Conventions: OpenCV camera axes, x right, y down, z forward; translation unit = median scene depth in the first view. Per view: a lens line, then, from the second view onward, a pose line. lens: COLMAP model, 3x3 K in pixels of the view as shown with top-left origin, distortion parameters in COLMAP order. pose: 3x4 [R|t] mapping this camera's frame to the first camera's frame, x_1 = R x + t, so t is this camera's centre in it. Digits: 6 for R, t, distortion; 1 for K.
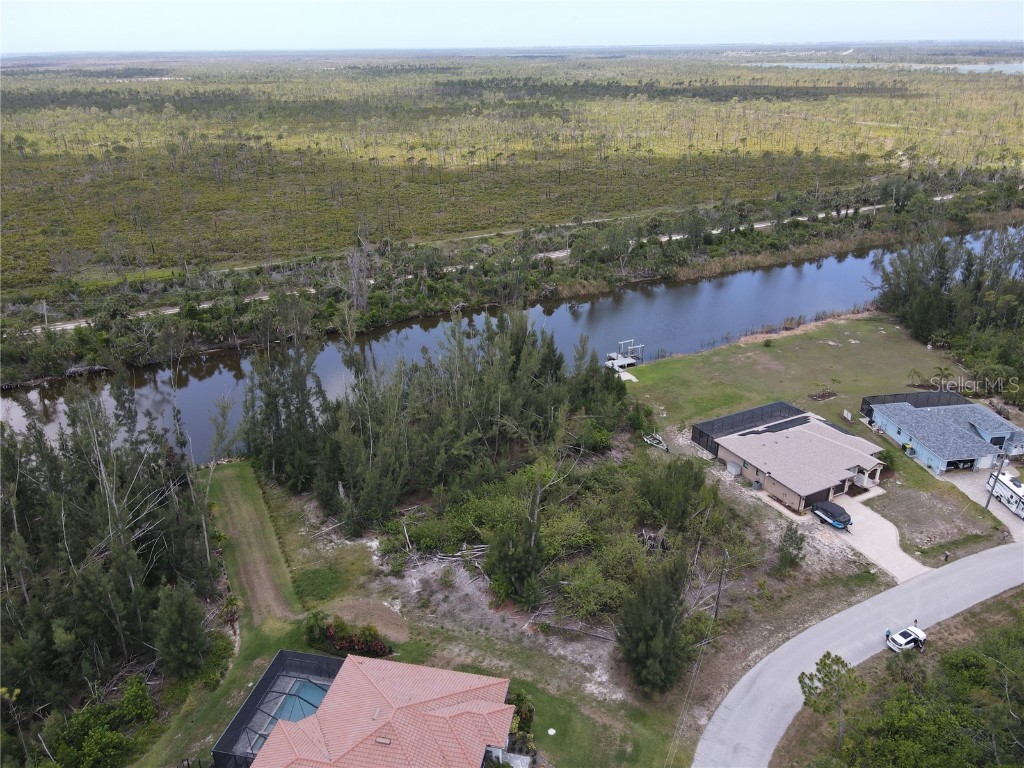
lens RADIAL K [[749.8, 0, 512.0], [0, 749.8, 384.0], [0, 0, 1]] dist [0.013139, 0.004214]
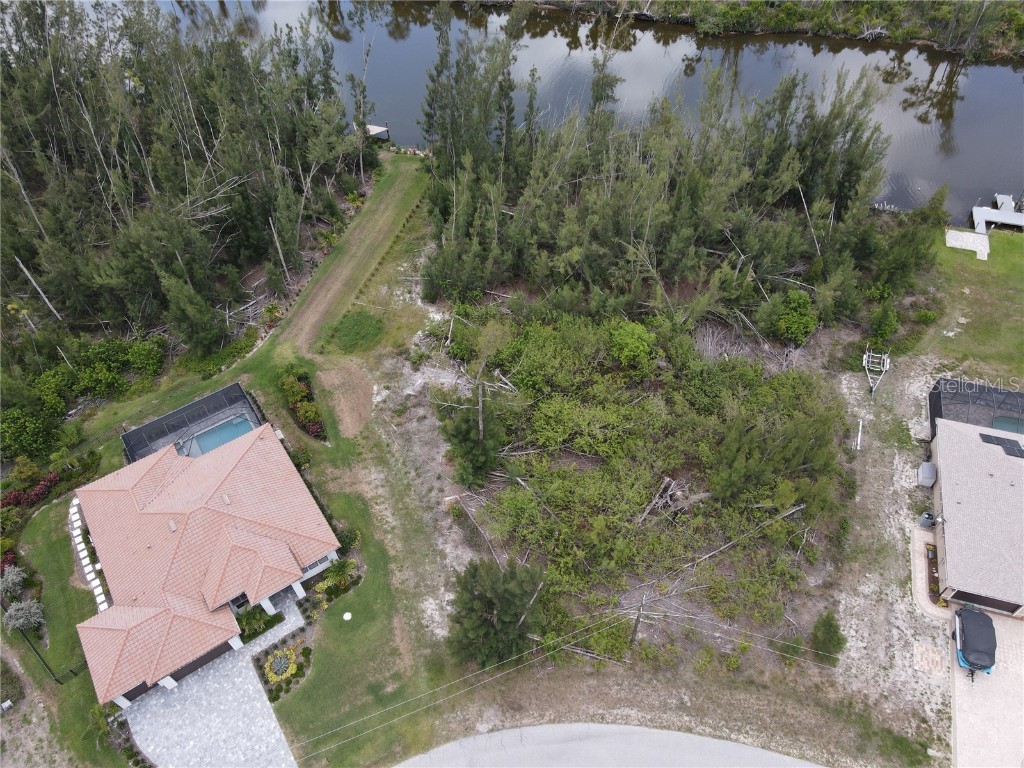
lens RADIAL K [[750.9, 0, 512.0], [0, 750.9, 384.0], [0, 0, 1]] dist [-0.002460, 0.033998]
pose [[0.719745, 0.520071, -0.459884, 0.377762], [-0.261472, 0.816722, 0.514391, -0.234522], [0.643117, -0.249984, 0.723816, 0.430897]]
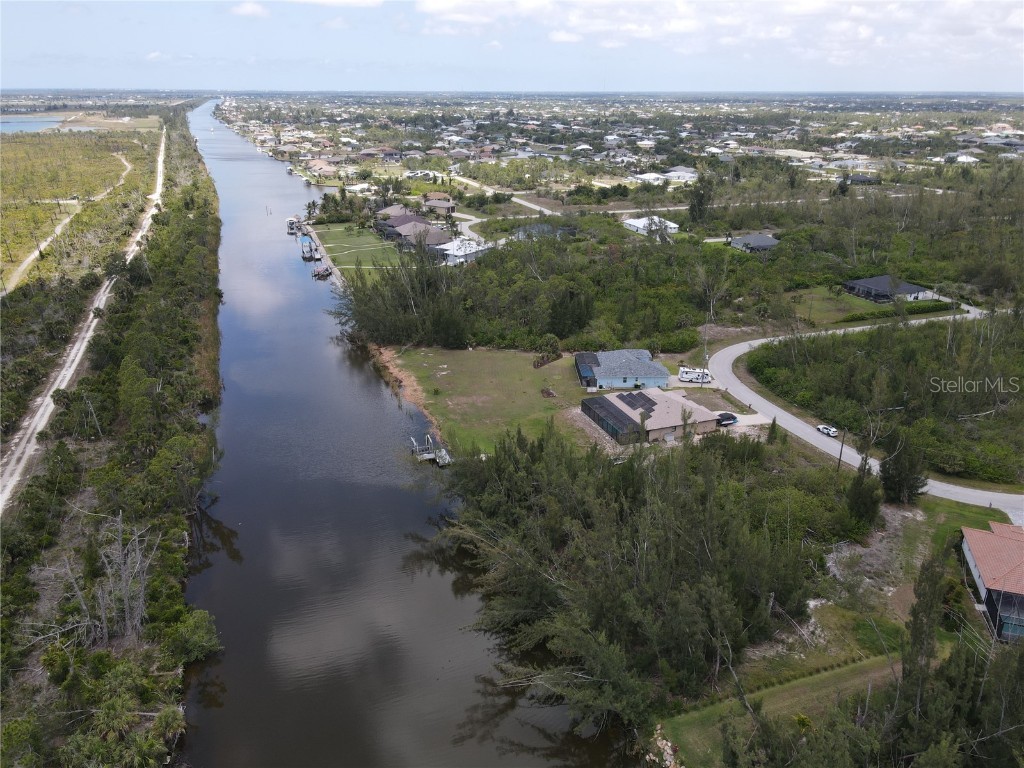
lens RADIAL K [[750.9, 0, 512.0], [0, 750.9, 384.0], [0, 0, 1]] dist [-0.002460, 0.033998]
pose [[0.117160, -0.353034, 0.928246, -1.268861], [0.405944, 0.870055, 0.279666, -0.612155], [-0.906357, 0.344050, 0.245247, 1.132950]]
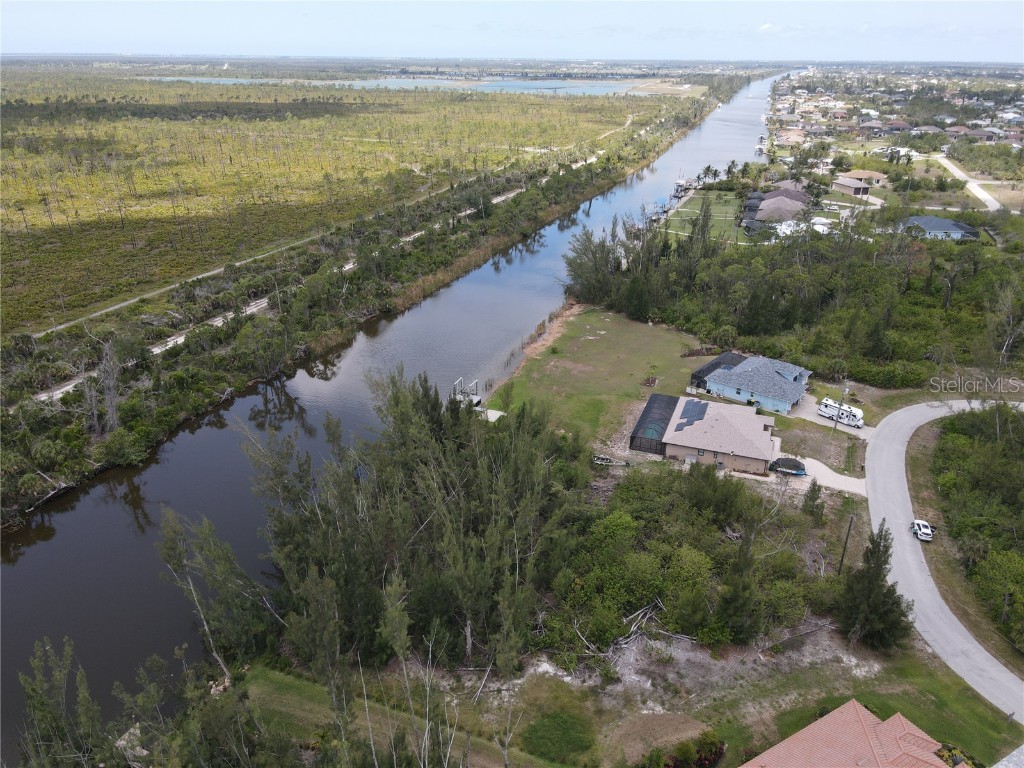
lens RADIAL K [[749.8, 0, 512.0], [0, 749.8, 384.0], [0, 0, 1]] dist [0.013139, 0.004214]
pose [[0.737283, -0.253890, 0.626061, -0.752198], [0.262800, 0.961492, 0.080432, -0.204919], [-0.622374, 0.105228, 0.775614, 0.347081]]
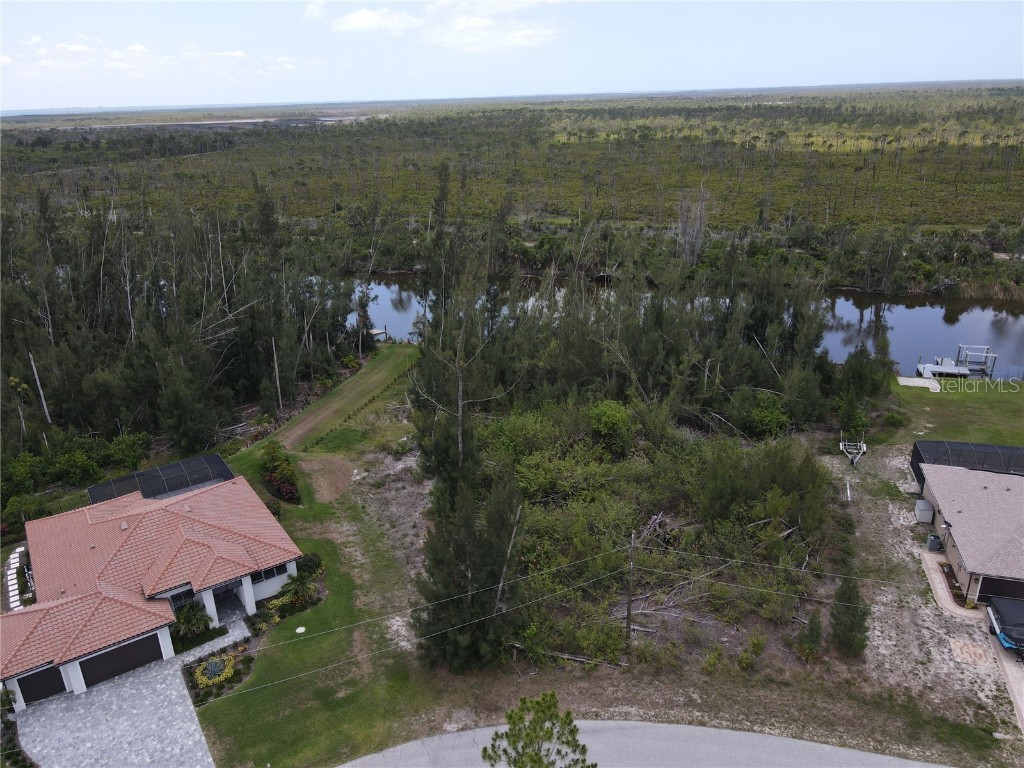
lens RADIAL K [[749.8, 0, 512.0], [0, 749.8, 384.0], [0, 0, 1]] dist [0.013139, 0.004214]
pose [[0.727124, 0.238515, -0.643740, 0.536478], [-0.263954, 0.962755, 0.058570, 0.083466], [0.633734, 0.127330, 0.762999, 0.400151]]
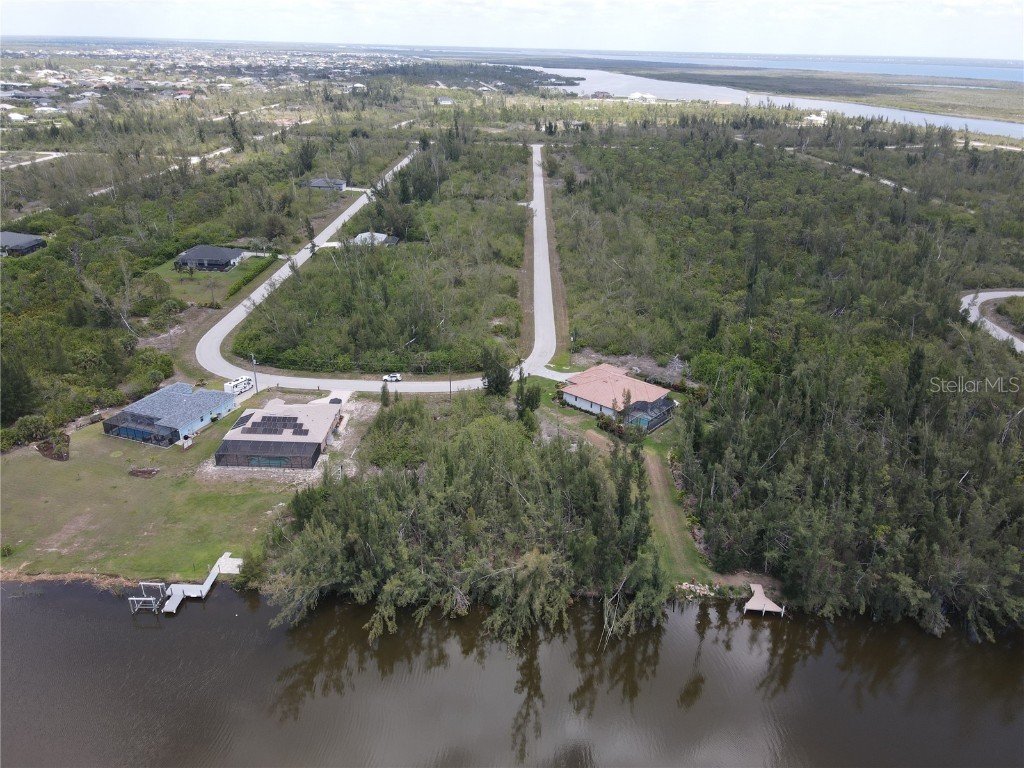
lens RADIAL K [[750.9, 0, 512.0], [0, 750.9, 384.0], [0, 0, 1]] dist [-0.002460, 0.033998]
pose [[-0.881366, -0.204694, 0.425788, -0.742859], [0.181901, 0.684747, 0.705715, -1.136627], [-0.436012, 0.699444, -0.566279, 2.008221]]
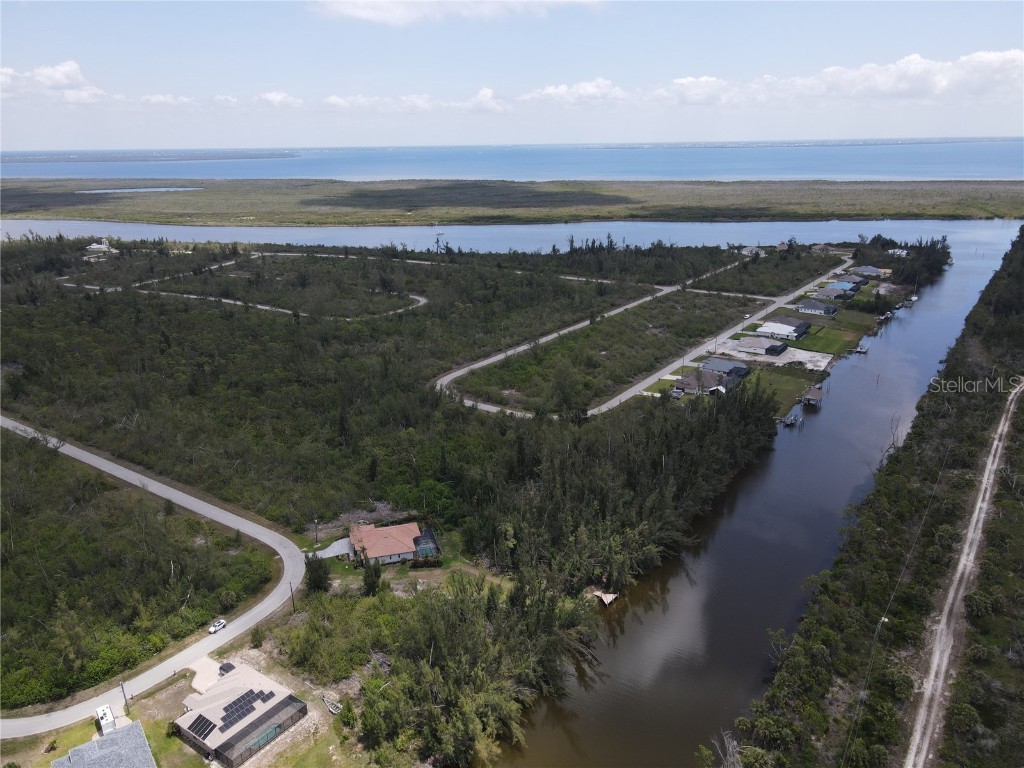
lens RADIAL K [[749.8, 0, 512.0], [0, 749.8, 384.0], [0, 0, 1]] dist [0.013139, 0.004214]
pose [[-0.882028, 0.168118, -0.440186, 0.576148], [-0.173137, 0.753204, 0.634592, -1.859650], [0.438236, 0.635940, -0.635240, 2.304446]]
